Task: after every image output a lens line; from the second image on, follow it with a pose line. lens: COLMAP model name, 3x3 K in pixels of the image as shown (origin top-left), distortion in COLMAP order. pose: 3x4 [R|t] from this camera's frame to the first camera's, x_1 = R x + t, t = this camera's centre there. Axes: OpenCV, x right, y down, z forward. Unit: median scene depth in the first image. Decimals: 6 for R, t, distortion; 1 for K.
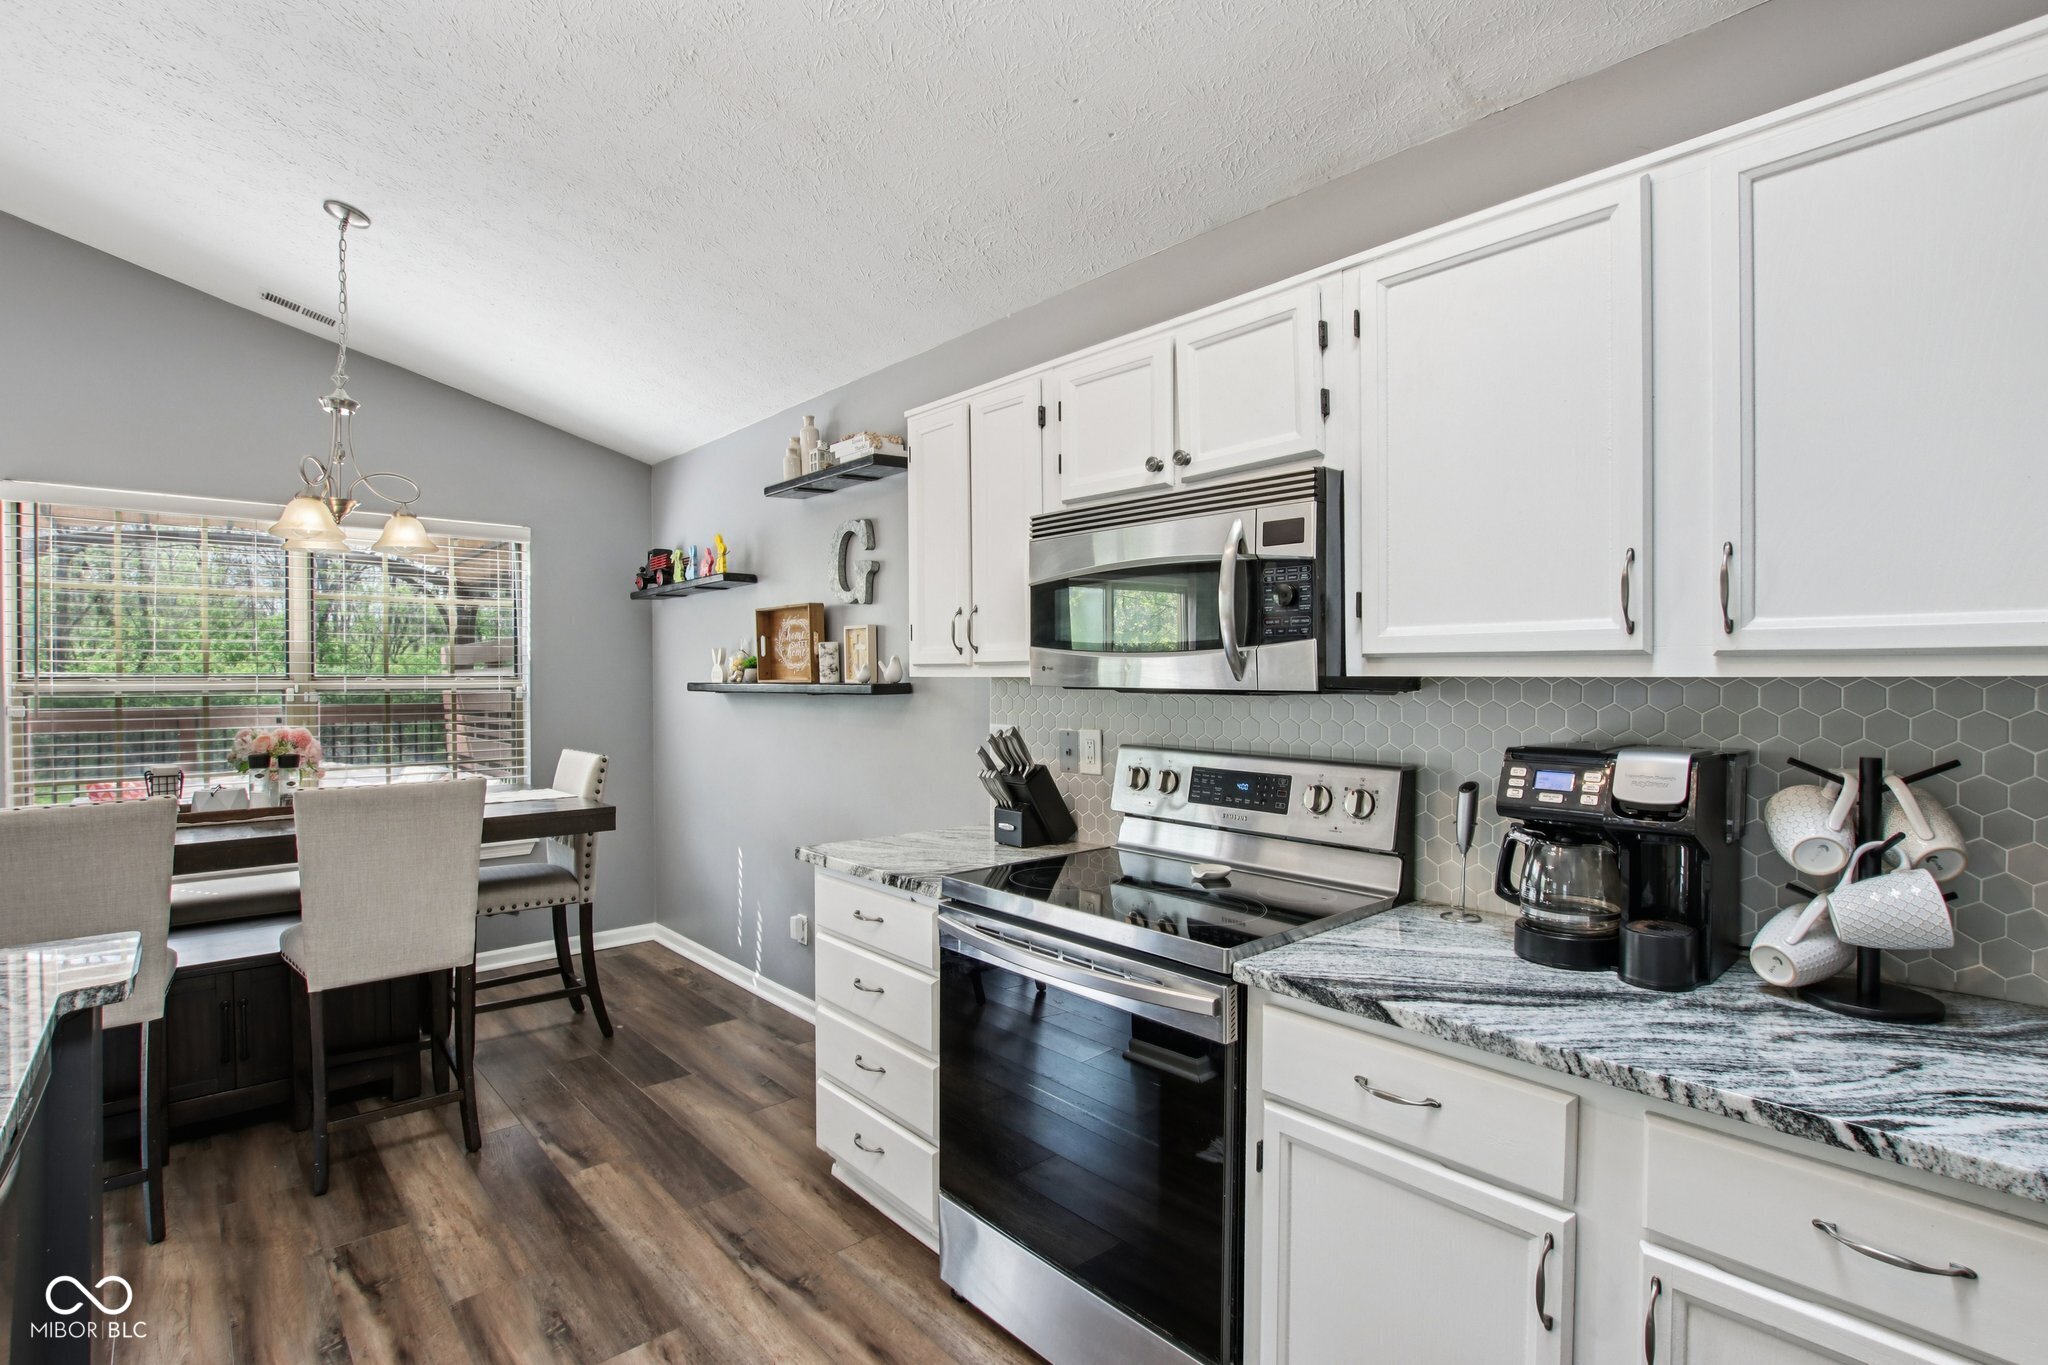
lens RADIAL K [[967.4, 0, 1025.5], [0, 967.4, 685.3], [0, 0, 1]] dist [-0.020975, 0.000700]
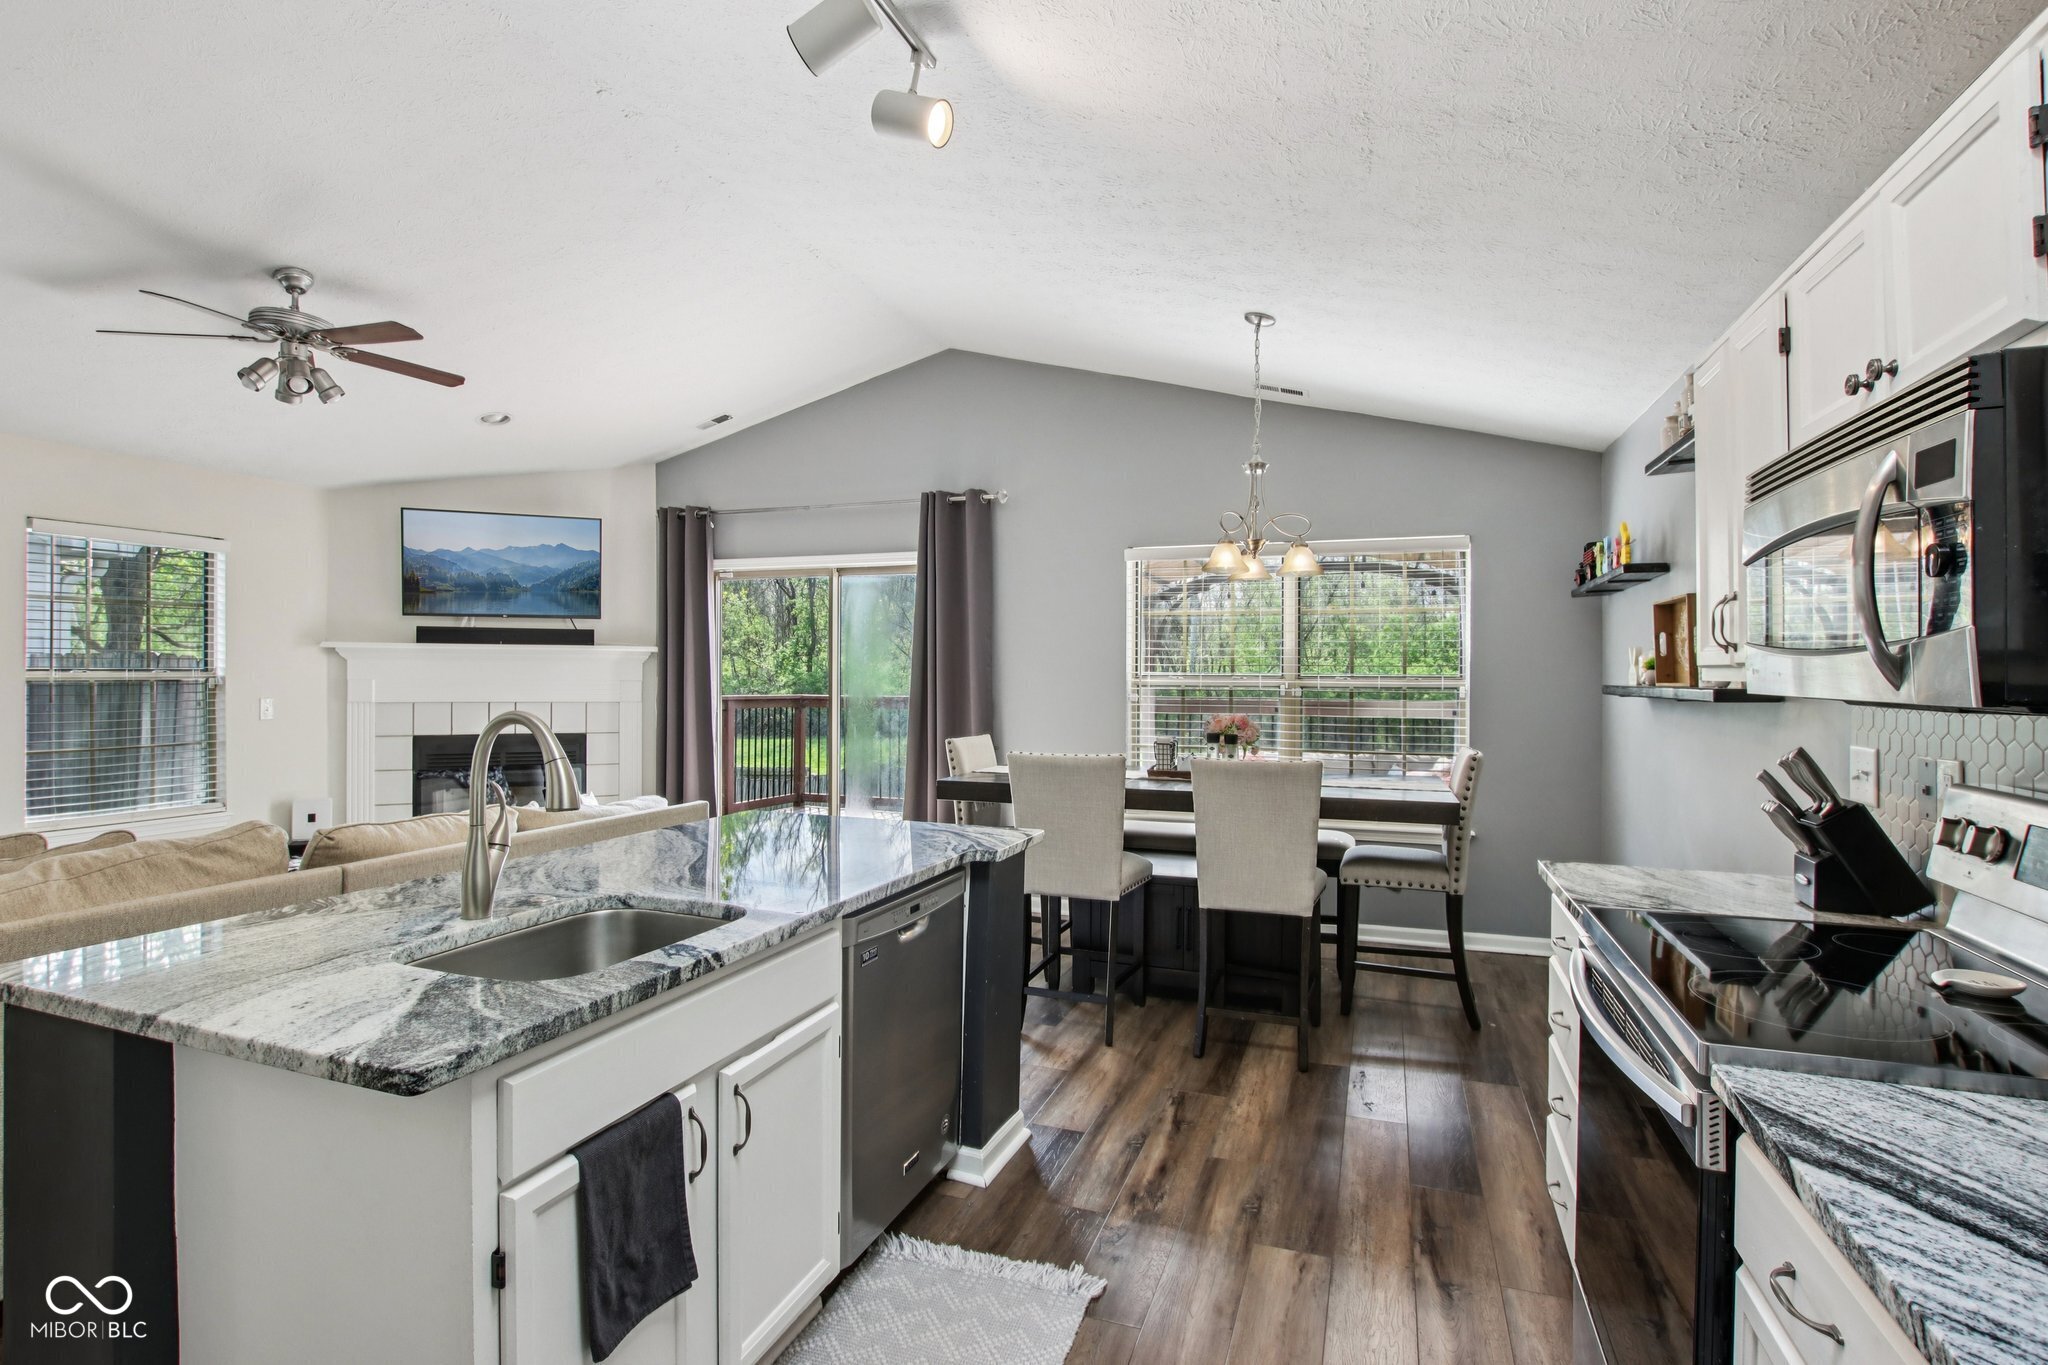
lens RADIAL K [[1000.9, 0, 1016.1], [0, 1000.9, 674.6], [0, 0, 1]] dist [-0.020240, 0.000764]
pose [[0.467439, 0.004187, -0.884015, 0.494943], [-0.014156, 0.999896, -0.002750, -0.004414], [0.883912, 0.013800, 0.467450, 0.121753]]
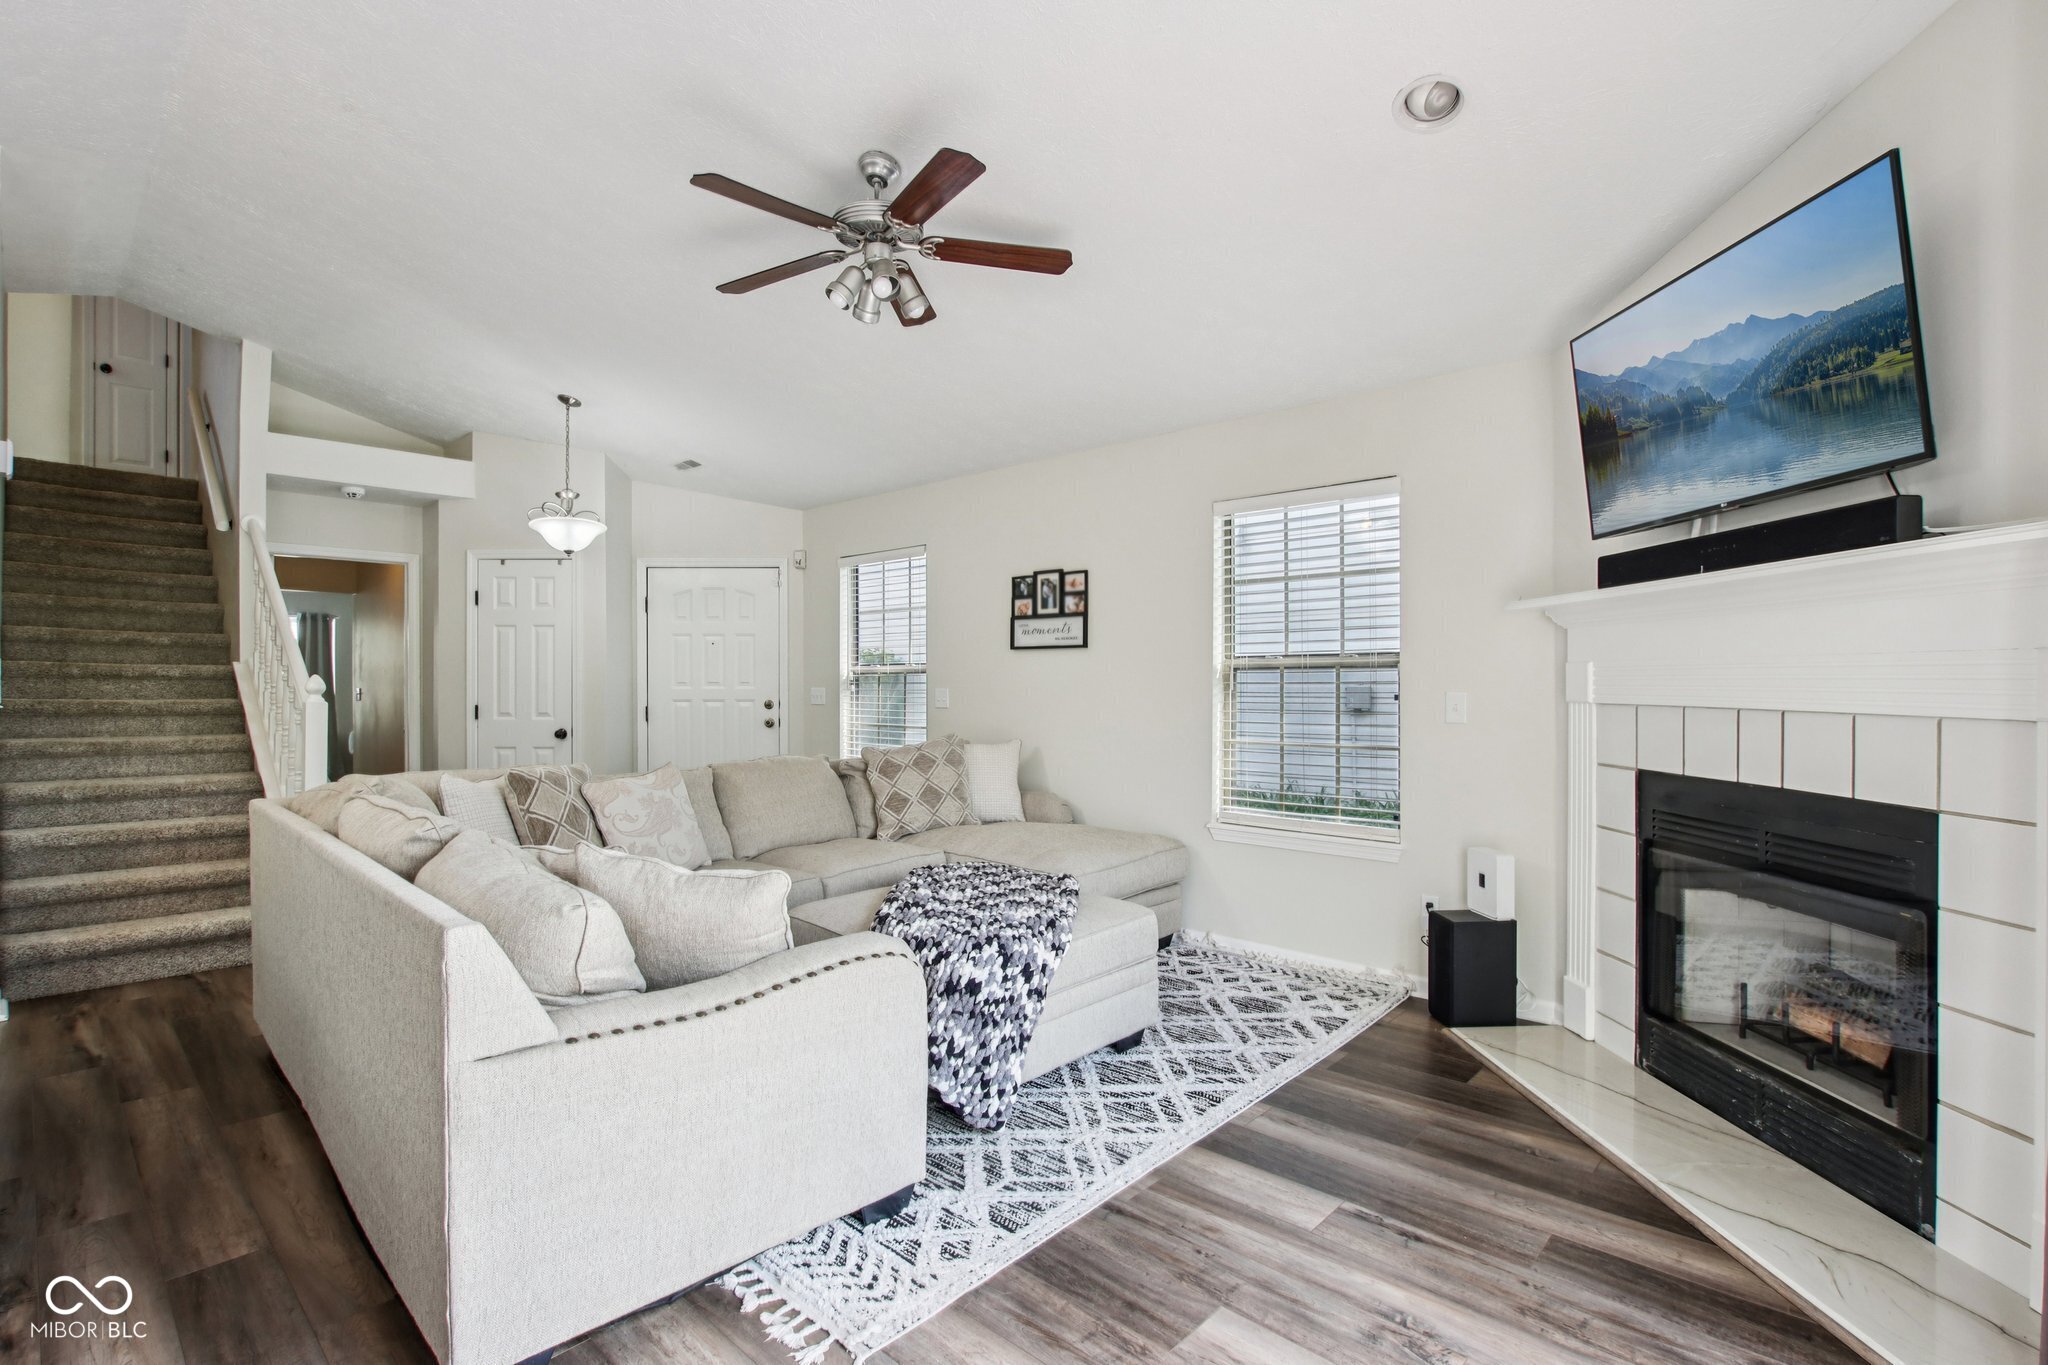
lens RADIAL K [[959.7, 0, 1024.6], [0, 959.7, 689.2], [0, 0, 1]] dist [-0.025917, 0.004787]
pose [[-0.996163, 0.002133, -0.087486, -1.982659], [0.000661, 0.999858, 0.016848, 0.049750], [0.087510, 0.016725, -0.996023, 1.322534]]
